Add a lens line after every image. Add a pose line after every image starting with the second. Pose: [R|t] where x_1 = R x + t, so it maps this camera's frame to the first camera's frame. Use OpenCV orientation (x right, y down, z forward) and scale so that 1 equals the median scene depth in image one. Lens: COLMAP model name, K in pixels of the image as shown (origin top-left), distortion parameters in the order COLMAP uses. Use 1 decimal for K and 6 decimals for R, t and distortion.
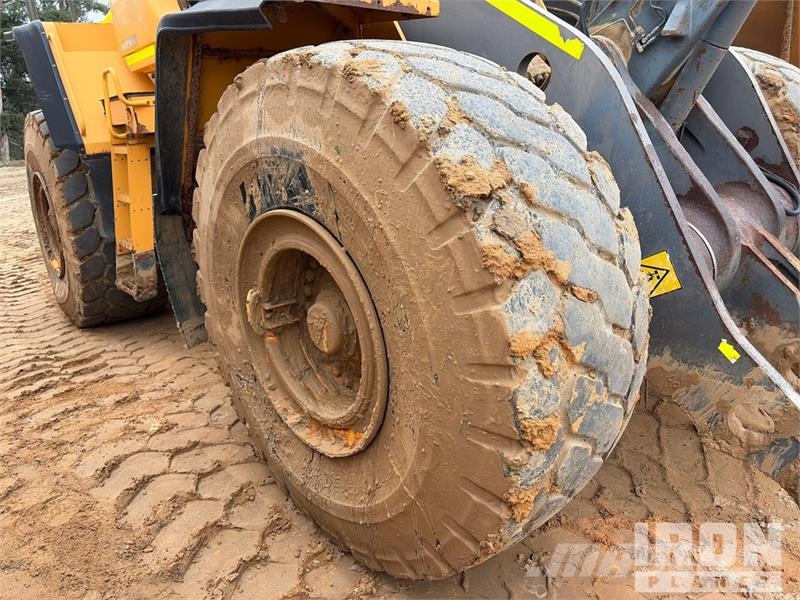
lens RADIAL K [[595.8, 0, 403.1], [0, 595.8, 300.3], [0, 0, 1]] dist [0.046686, -0.054184]
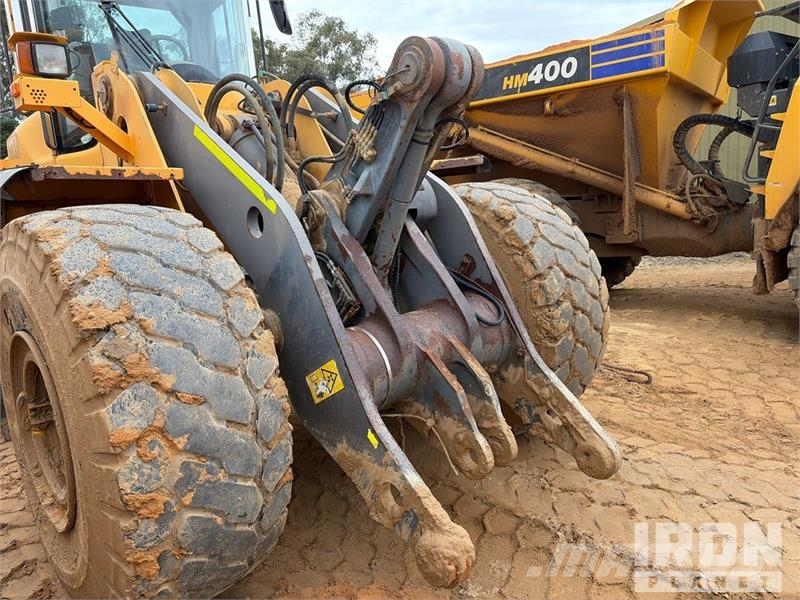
lens RADIAL K [[592.6, 0, 395.2], [0, 592.6, 297.7], [0, 0, 1]] dist [0.064568, -0.077160]
pose [[0.999963, -0.007968, 0.003344, 0.617952], [0.008374, 0.989046, -0.147372, -0.026185], [-0.002133, 0.147395, 0.989075, -0.305532]]
